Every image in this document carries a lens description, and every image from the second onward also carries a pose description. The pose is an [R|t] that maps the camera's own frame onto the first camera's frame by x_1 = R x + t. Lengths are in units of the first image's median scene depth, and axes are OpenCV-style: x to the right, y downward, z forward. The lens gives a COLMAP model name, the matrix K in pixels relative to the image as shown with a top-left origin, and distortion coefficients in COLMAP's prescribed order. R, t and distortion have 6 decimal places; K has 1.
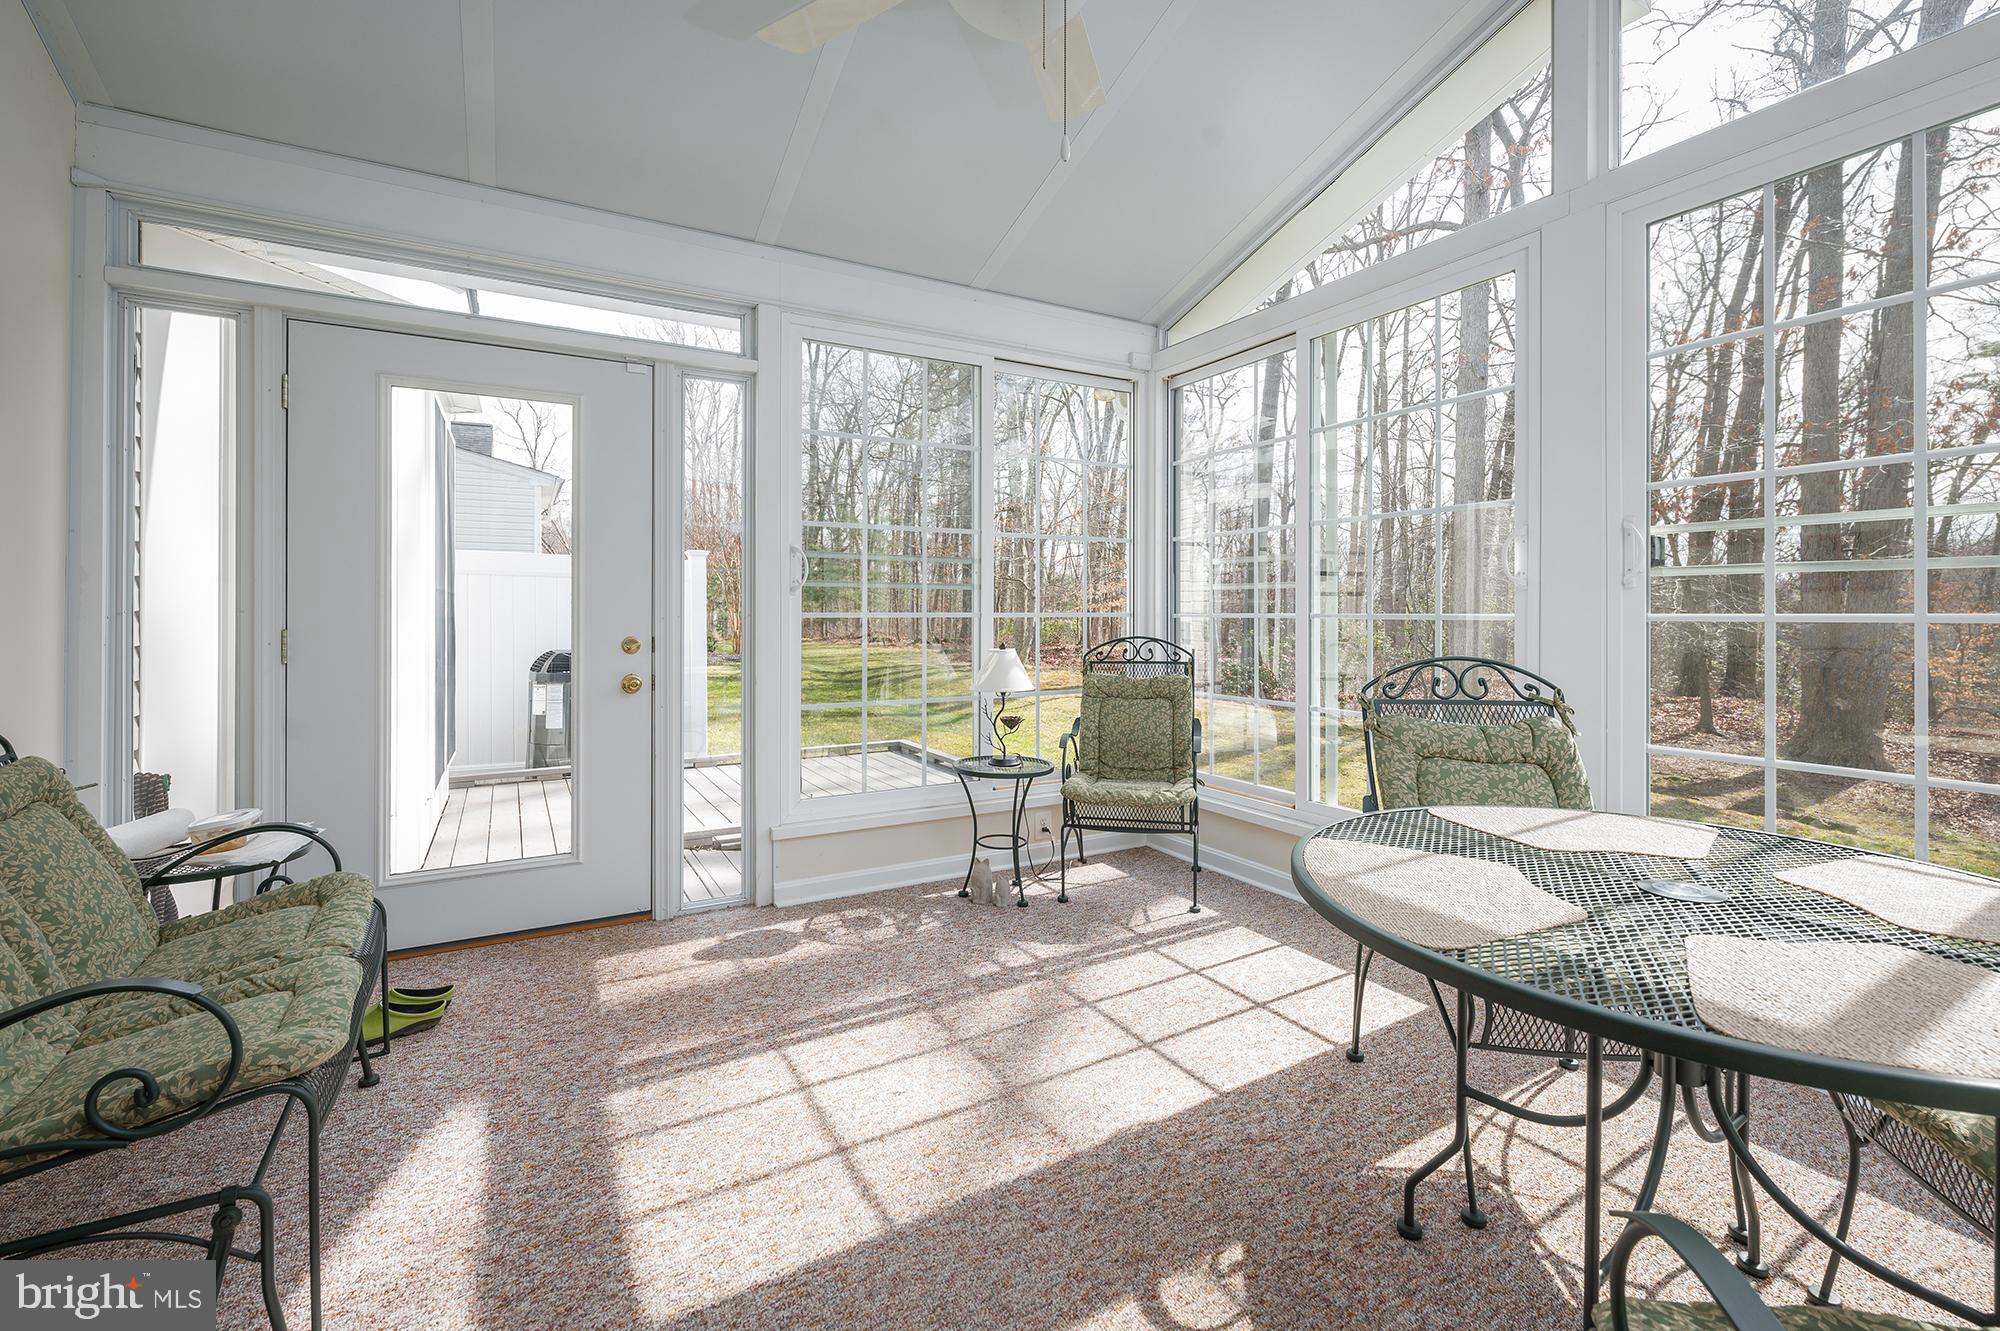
lens RADIAL K [[837.6, 0, 1000.2], [0, 837.6, 607.6], [0, 0, 1]] dist [0.000656, 0.000170]
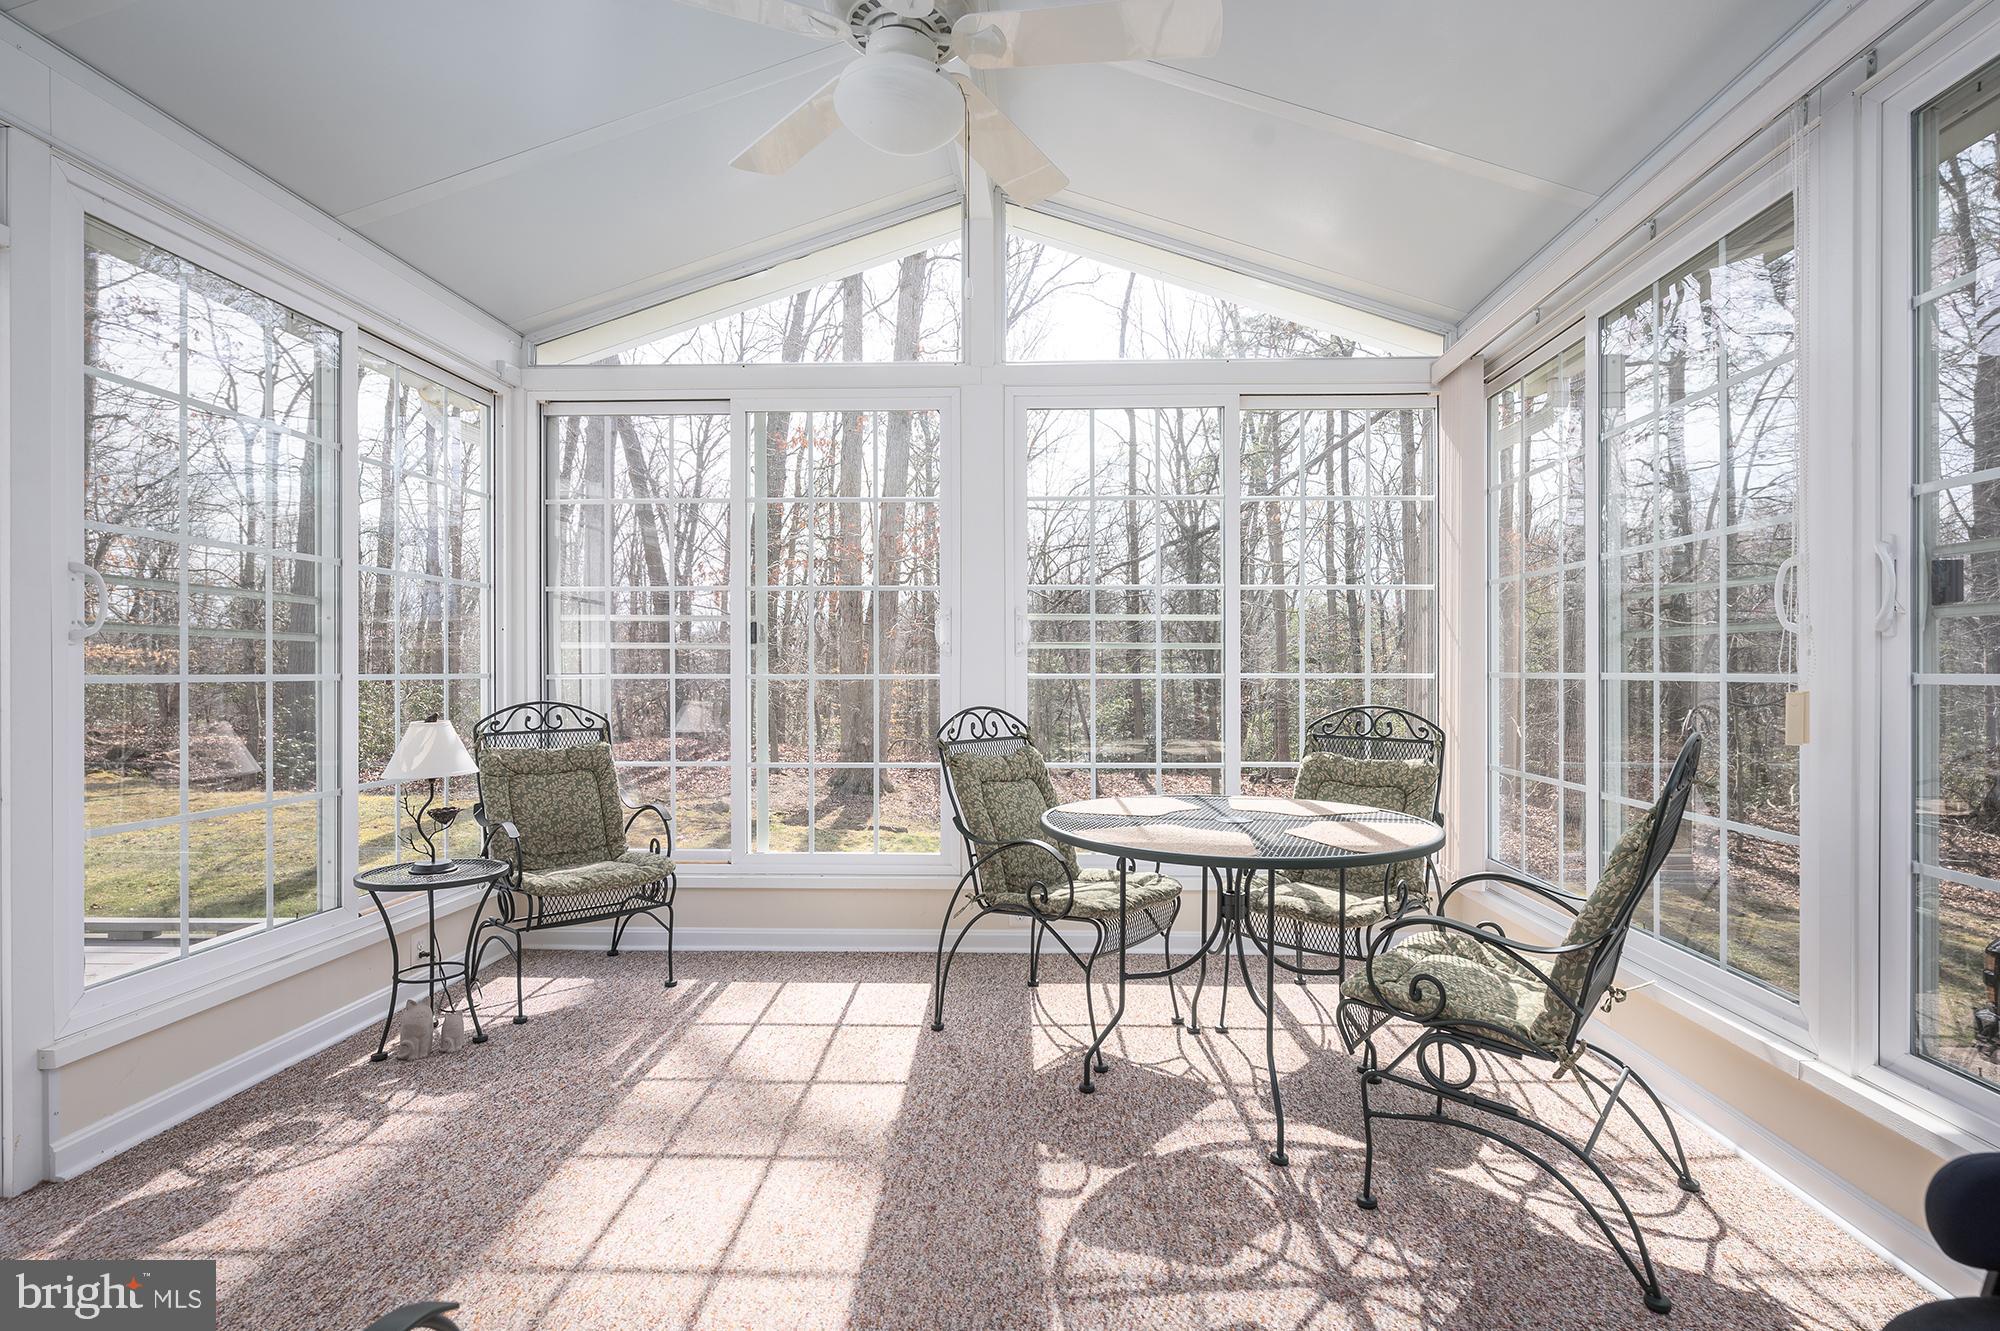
lens RADIAL K [[929.2, 0, 1000.0], [0, 929.2, 665.5], [0, 0, 1]] dist [-0.000434, -0.000010]
pose [[0.552269, 0.004078, 0.833656, -0.420051], [-0.003212, 0.999991, -0.002764, -0.001294], [-0.833660, -0.001151, 0.552278, 0.095511]]
